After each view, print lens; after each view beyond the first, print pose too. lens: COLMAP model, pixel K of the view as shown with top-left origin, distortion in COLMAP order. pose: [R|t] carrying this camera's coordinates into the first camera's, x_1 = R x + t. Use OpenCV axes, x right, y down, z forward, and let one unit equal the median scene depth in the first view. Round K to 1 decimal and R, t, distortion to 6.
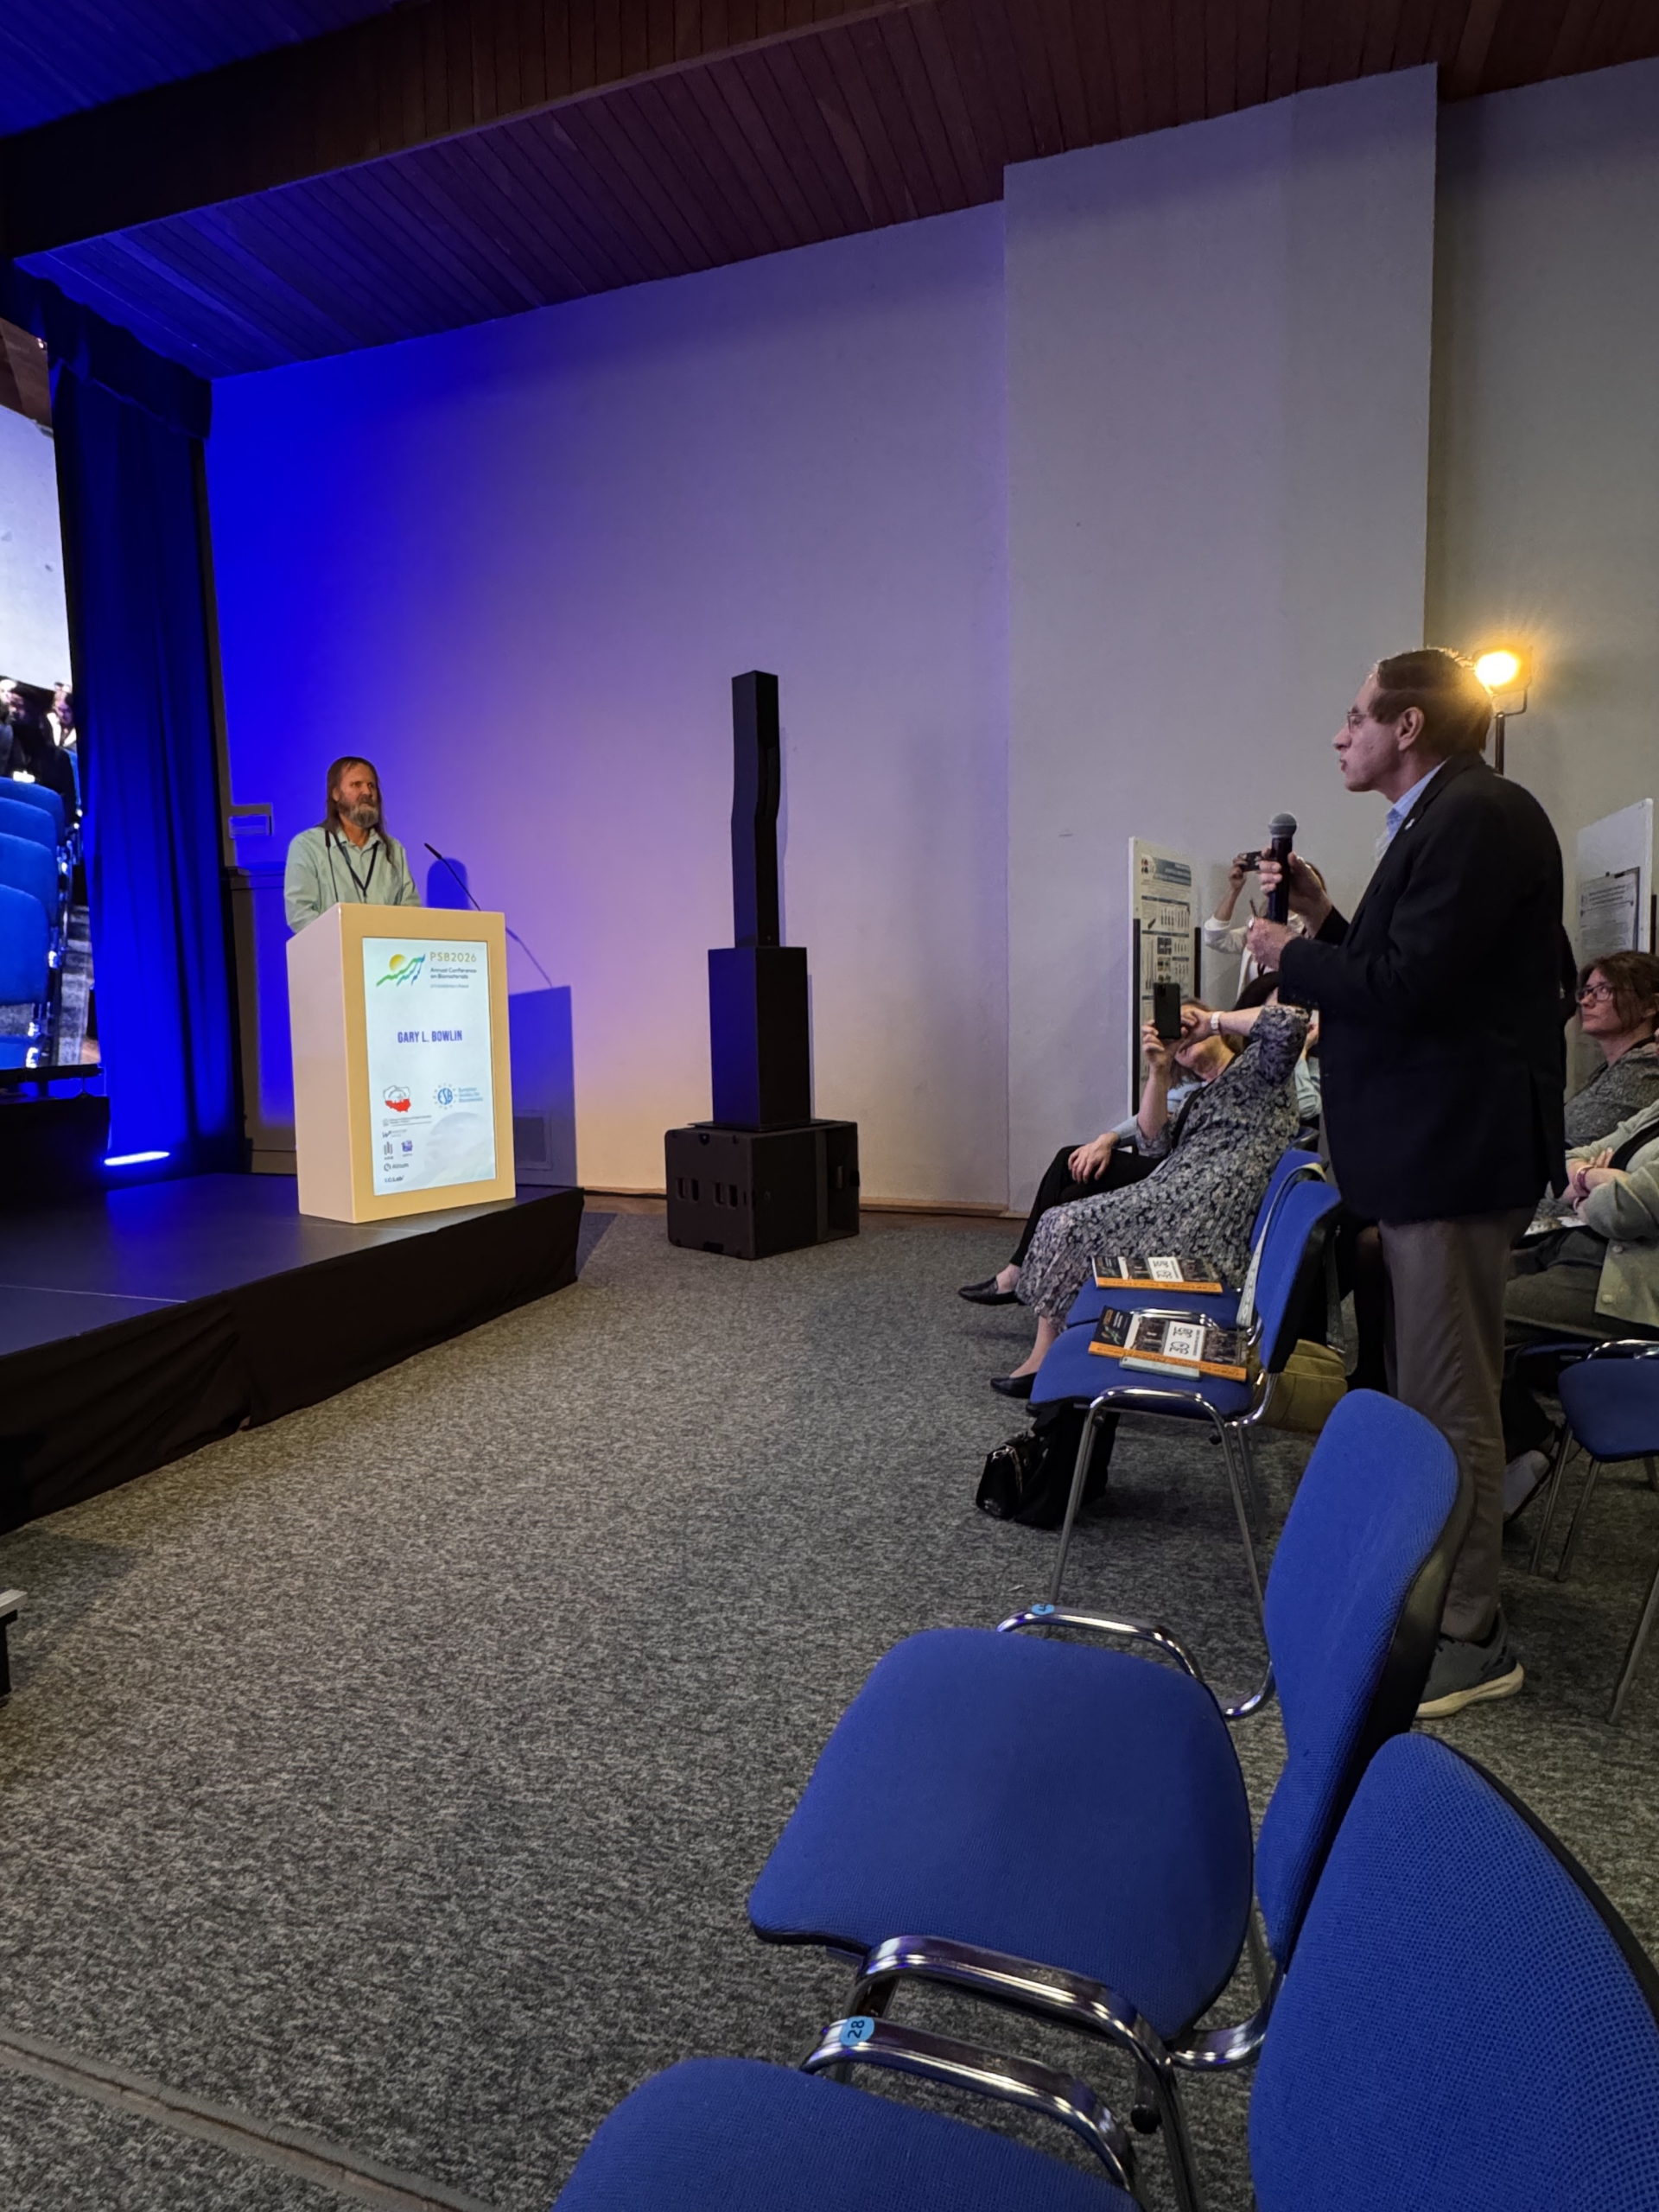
lens RADIAL K [[1178.5, 0, 834.9], [0, 1178.5, 1093.4], [0, 0, 1]] dist [-0.003187, 0.002736]
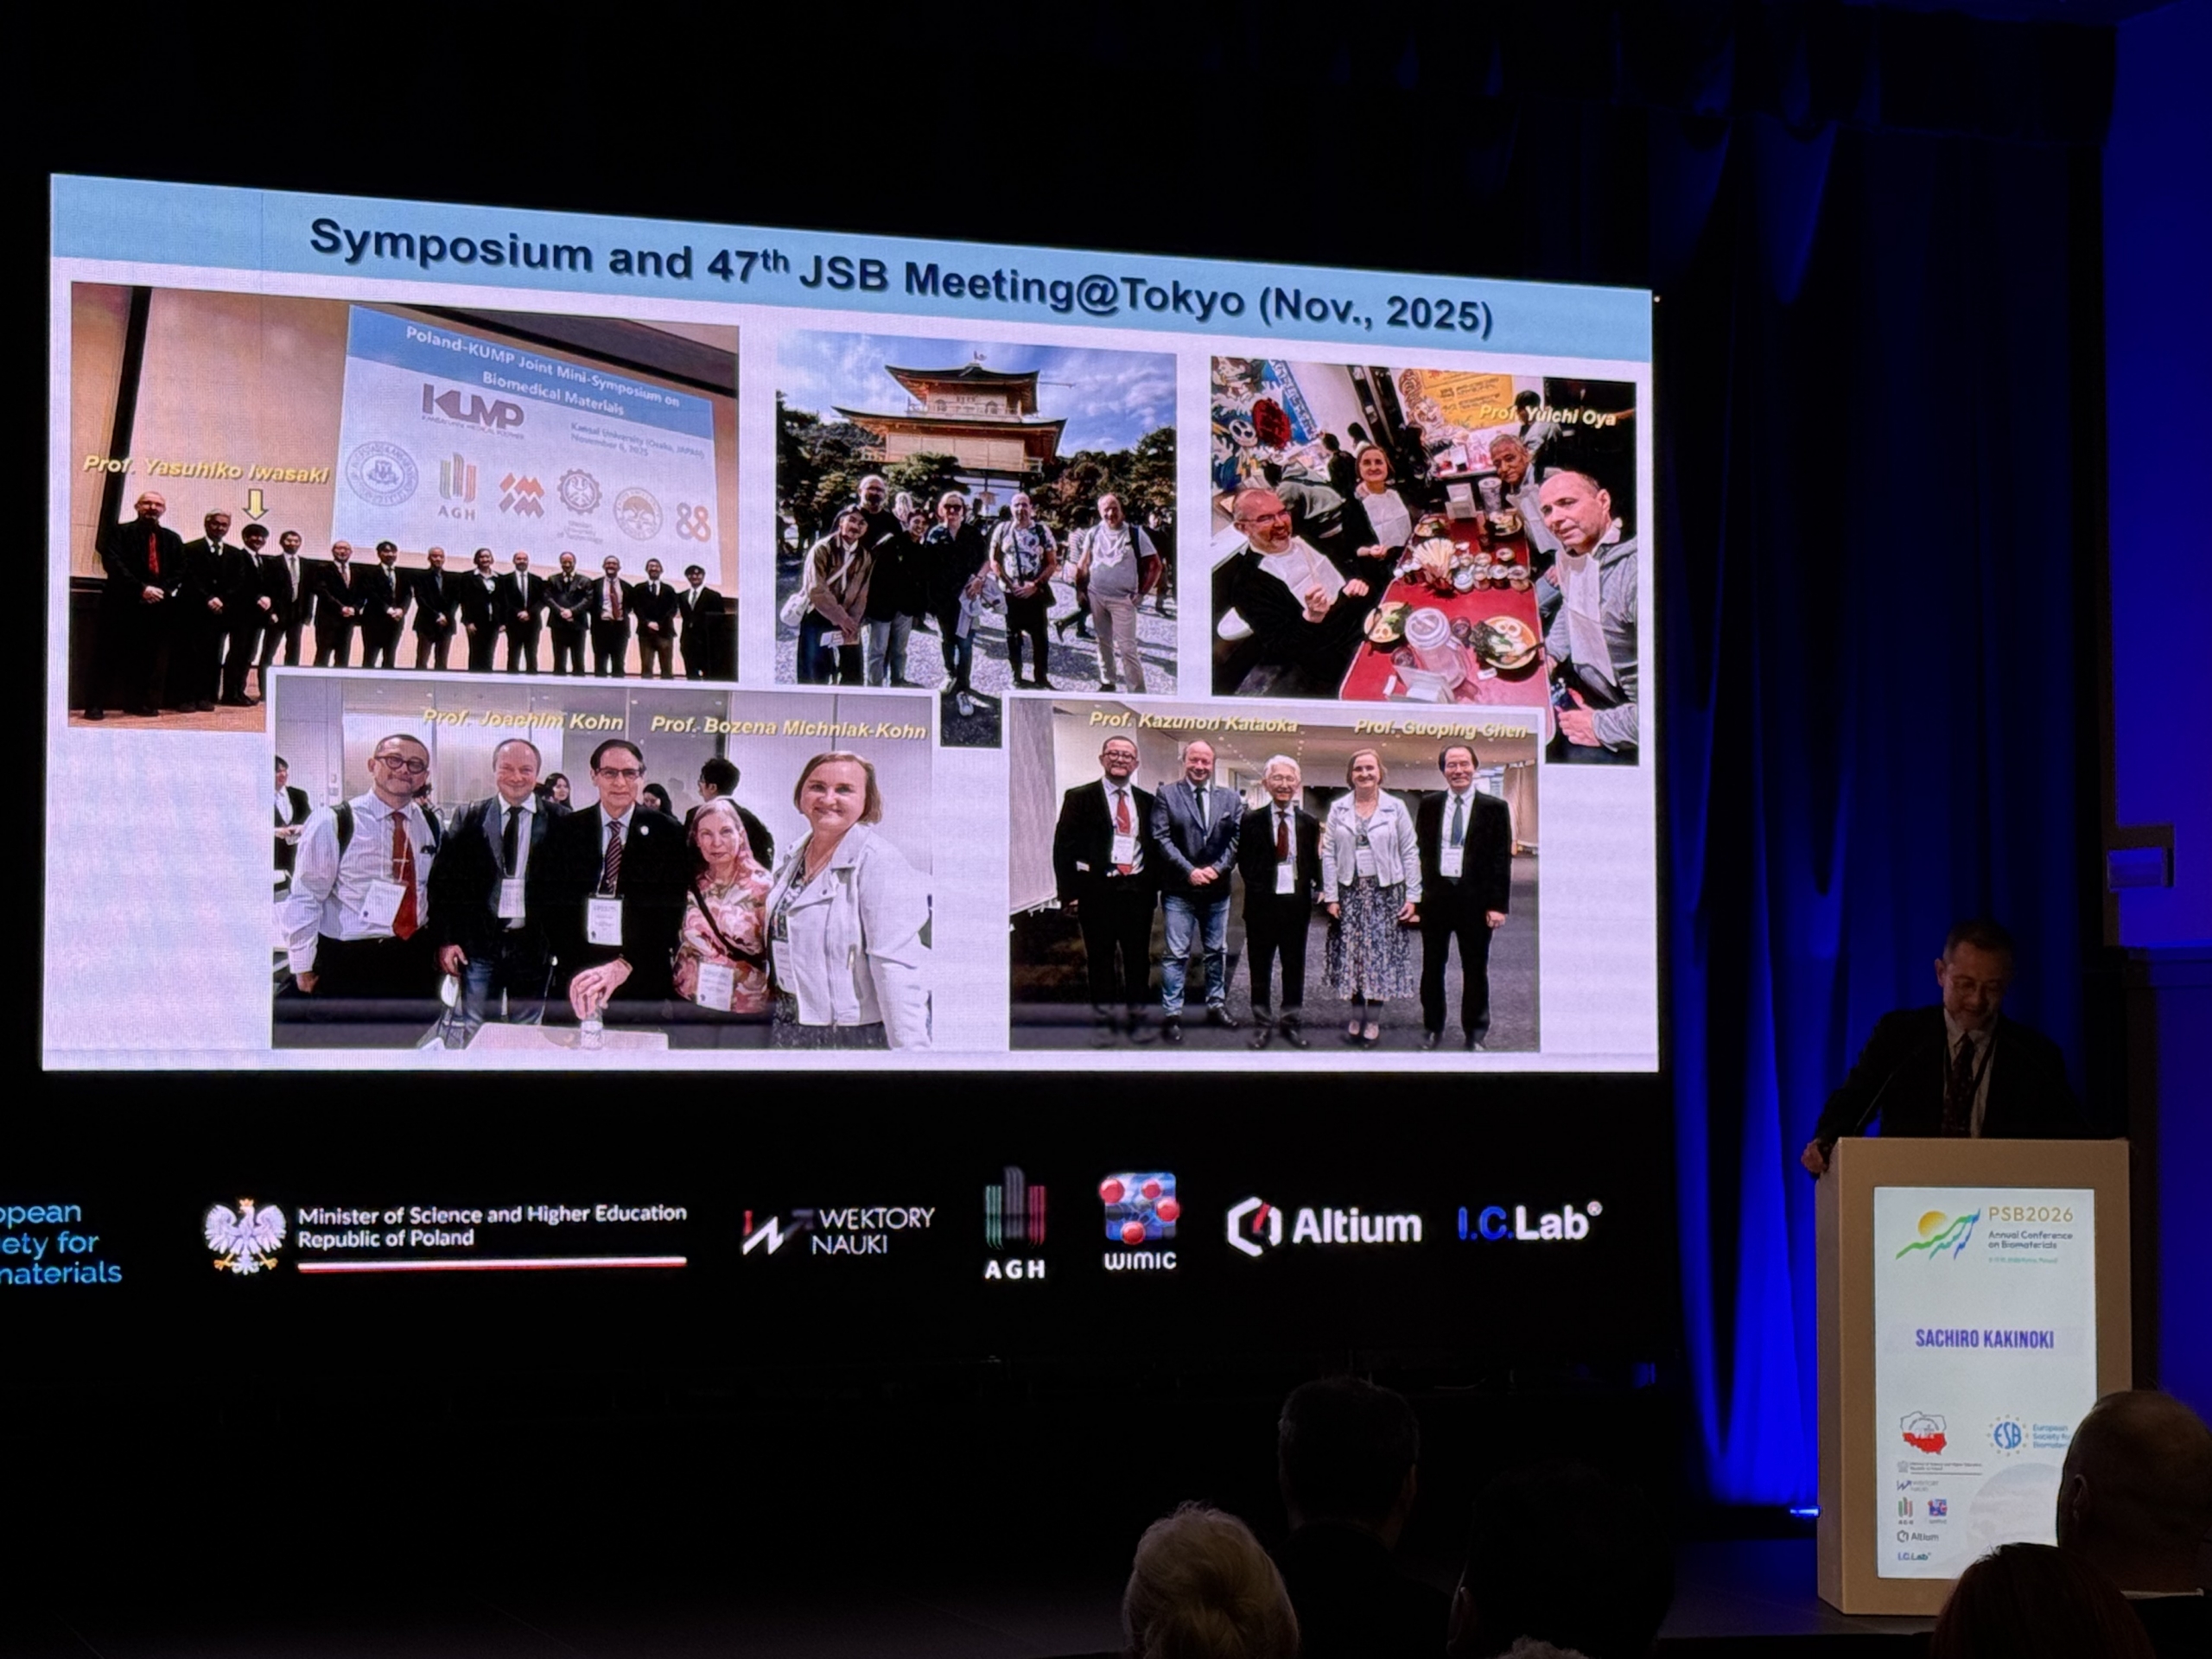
lens RADIAL K [[4362.9, 0, 1100.8], [0, 4362.9, 828.8], [0, 0, 1]] dist [0.146473, 0.000000]
pose [[0.615519, -0.026167, -0.787688, 1.247303], [-0.075565, 0.992885, -0.092032, -0.067163], [0.784491, 0.116169, 0.609162, -0.862574]]
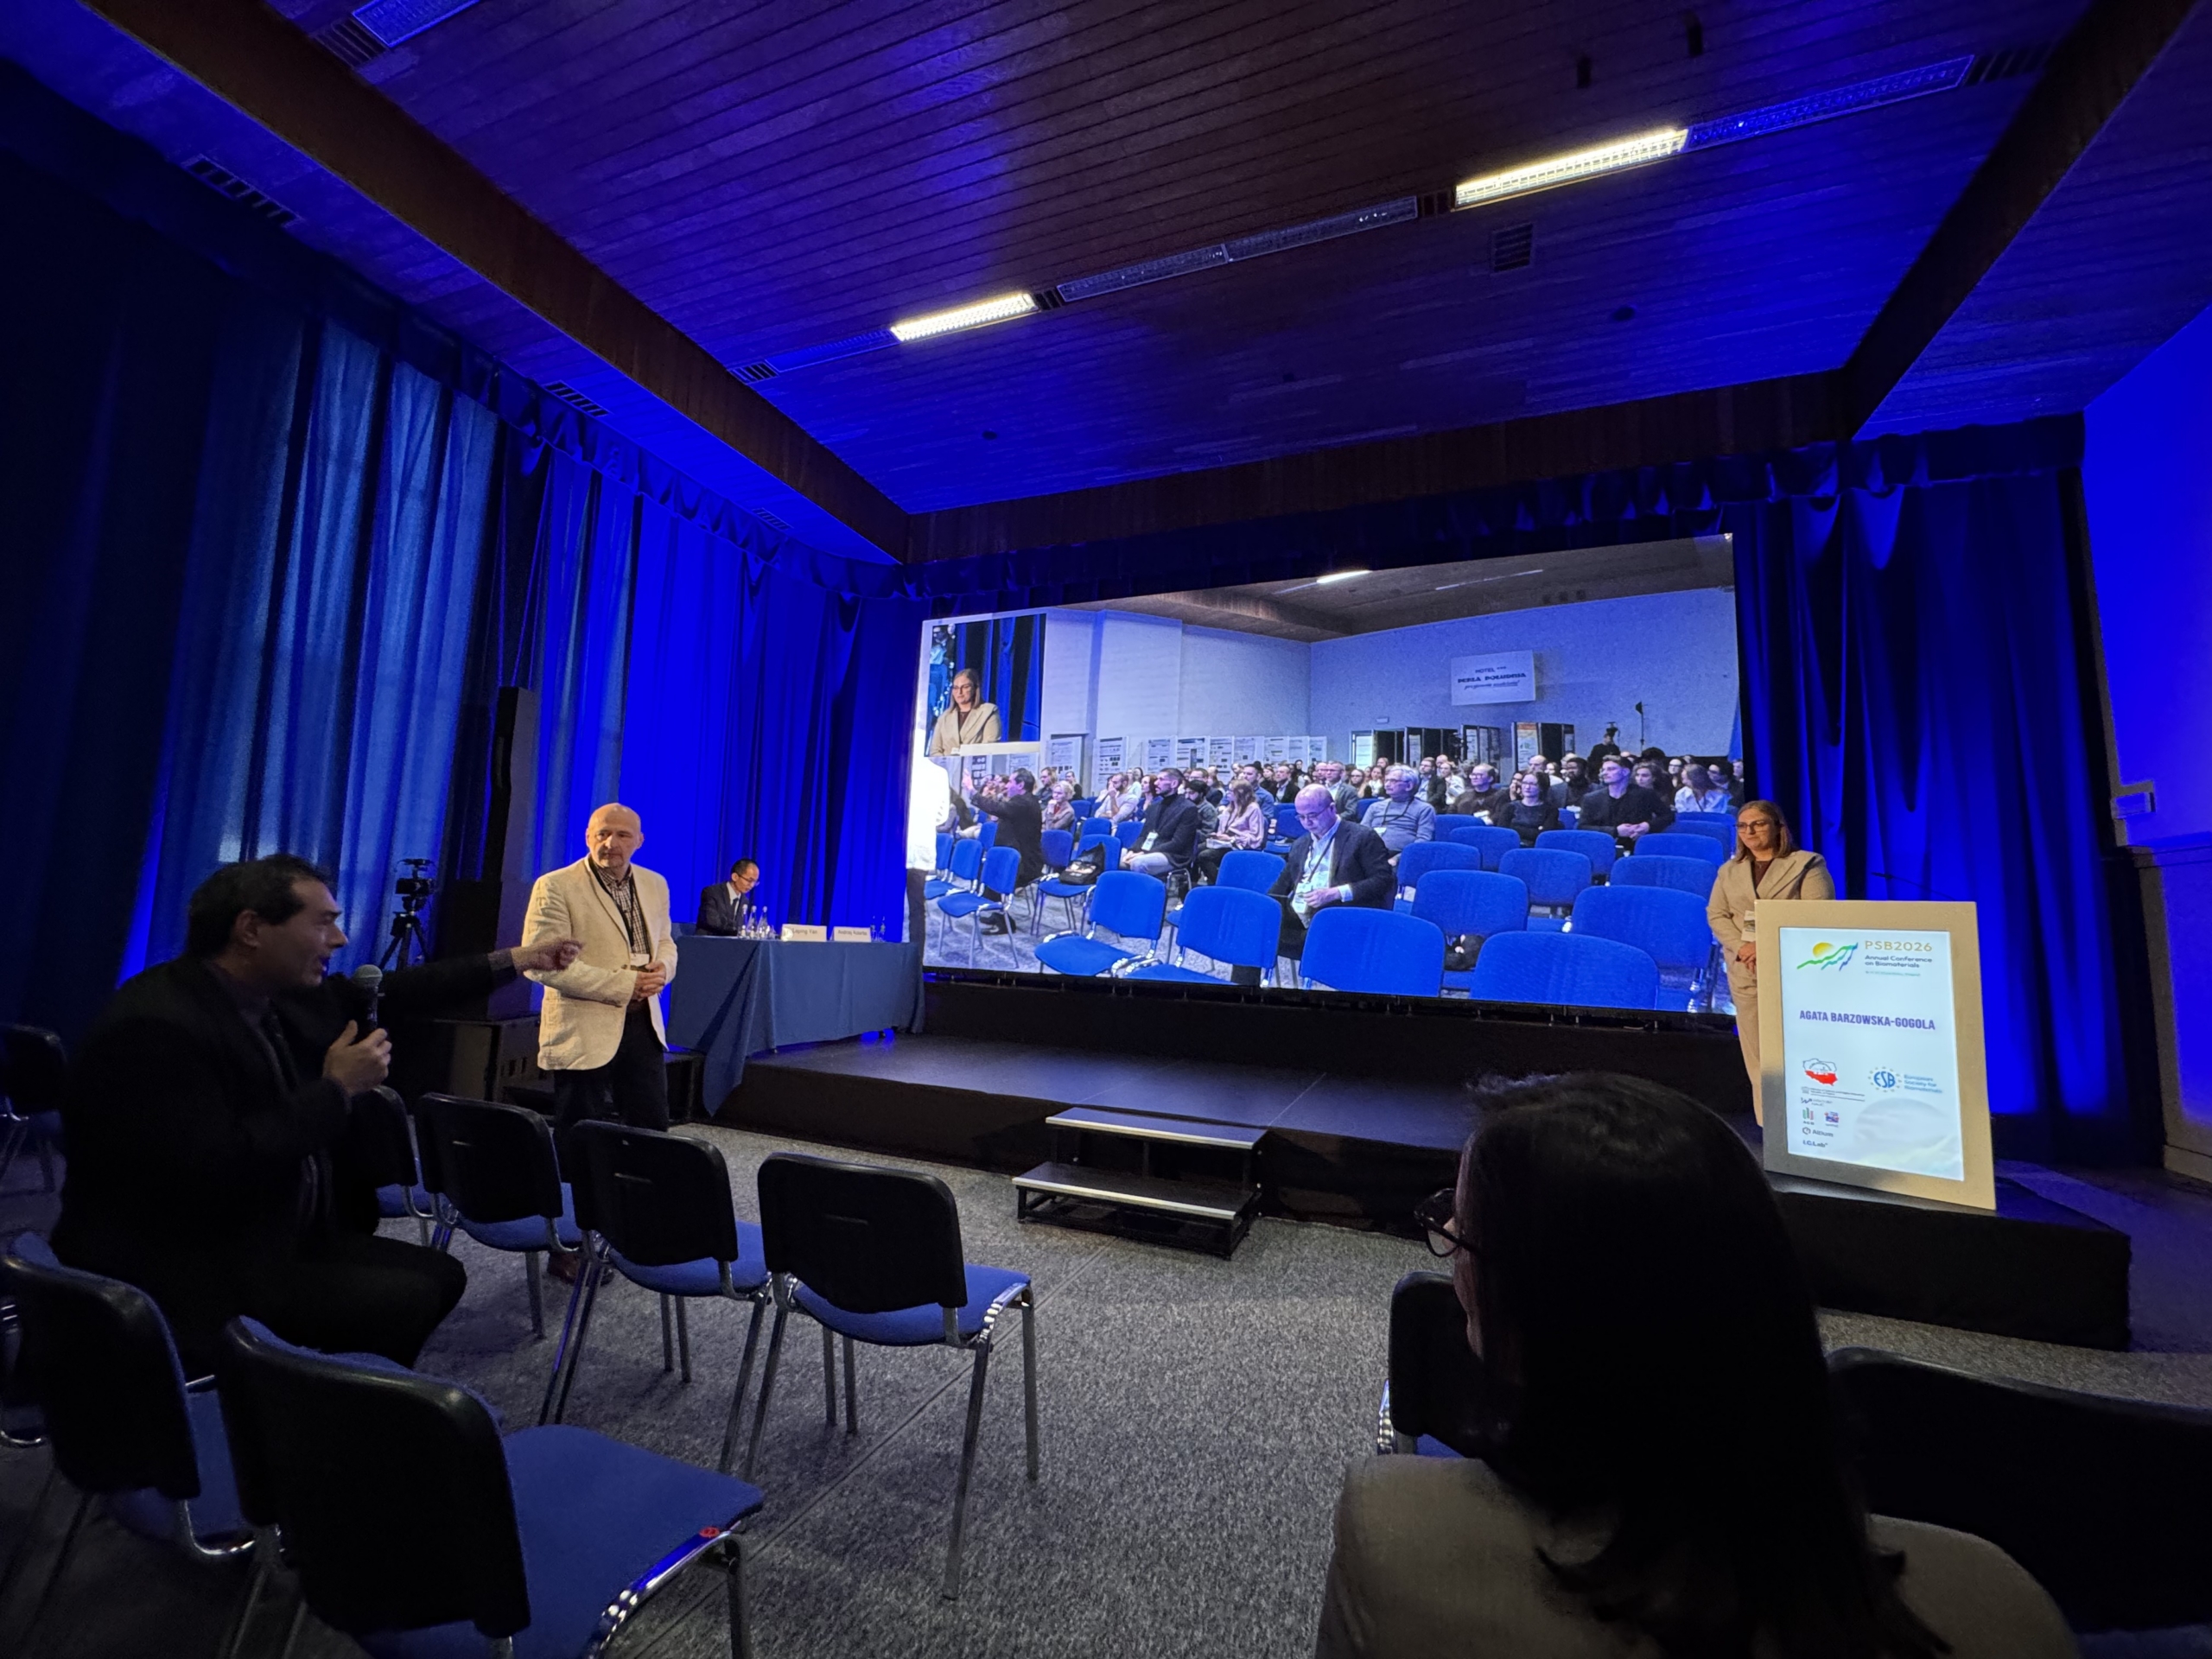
lens RADIAL K [[884.1, 0, 1106.4], [0, 884.1, 828.9], [0, 0, 1]] dist [-0.000392, -0.000522]
pose [[-0.060580, -0.101502, -0.992989, 0.514544], [-0.118127, 0.988554, -0.093842, -0.062585], [0.991149, 0.111614, -0.071877, 0.352473]]
